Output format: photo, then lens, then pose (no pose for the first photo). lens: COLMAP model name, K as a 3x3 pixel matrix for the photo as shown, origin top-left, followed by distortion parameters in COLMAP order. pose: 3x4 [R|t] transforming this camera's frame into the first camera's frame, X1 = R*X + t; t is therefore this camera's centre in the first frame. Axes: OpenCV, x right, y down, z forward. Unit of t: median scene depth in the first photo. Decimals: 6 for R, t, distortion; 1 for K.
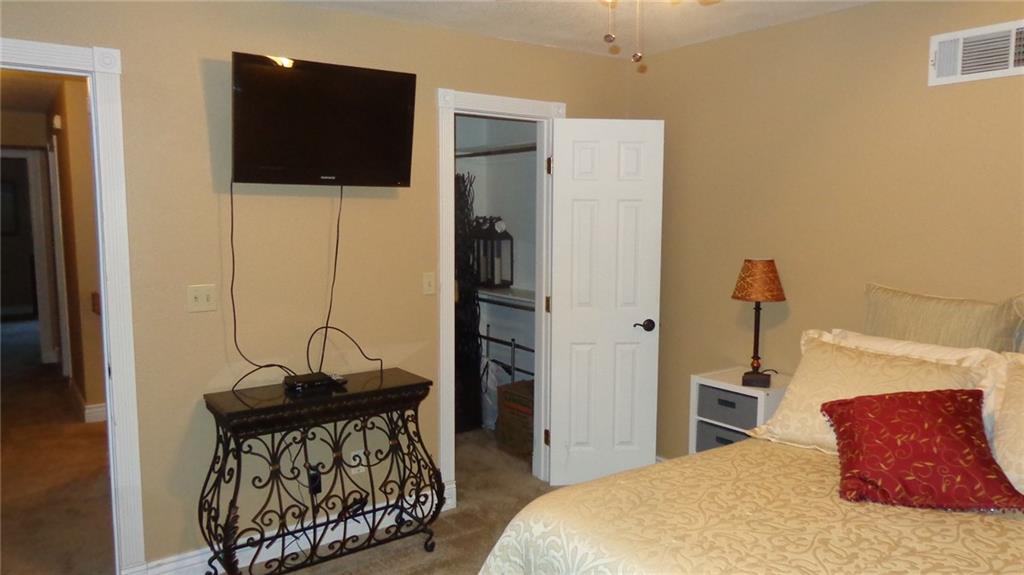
lens RADIAL K [[722.8, 0, 511.0], [0, 722.8, 285.9], [0, 0, 1]] dist [-0.004274, 0.007788]
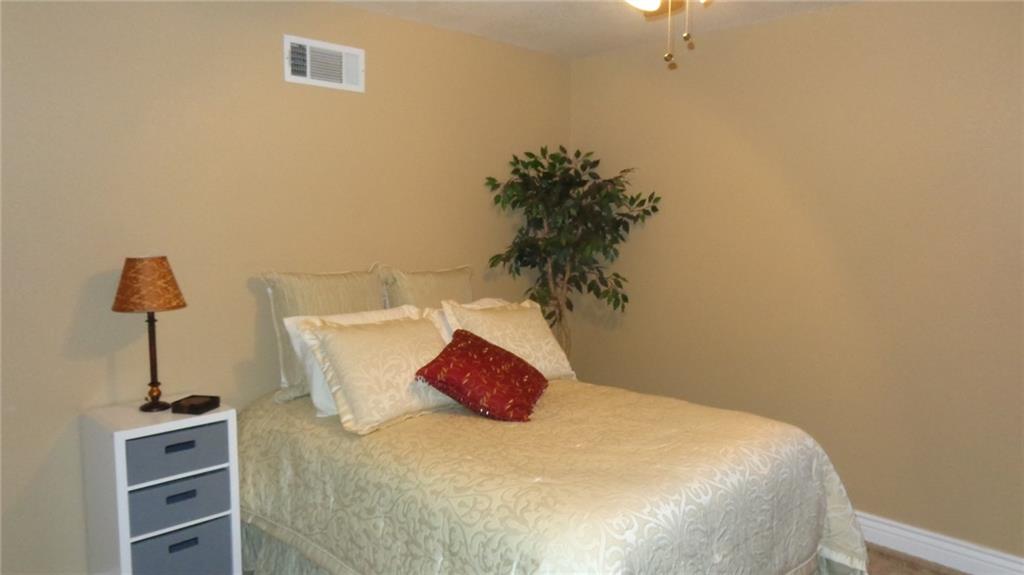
lens RADIAL K [[722.8, 0, 510.9], [0, 722.8, 290.5], [0, 0, 1]] dist [-0.004274, 0.007788]
pose [[-0.143434, -0.110715, 0.983447, -0.489136], [0.095658, 0.987519, 0.125125, -0.062743], [-0.985026, 0.112022, -0.131053, 0.740059]]
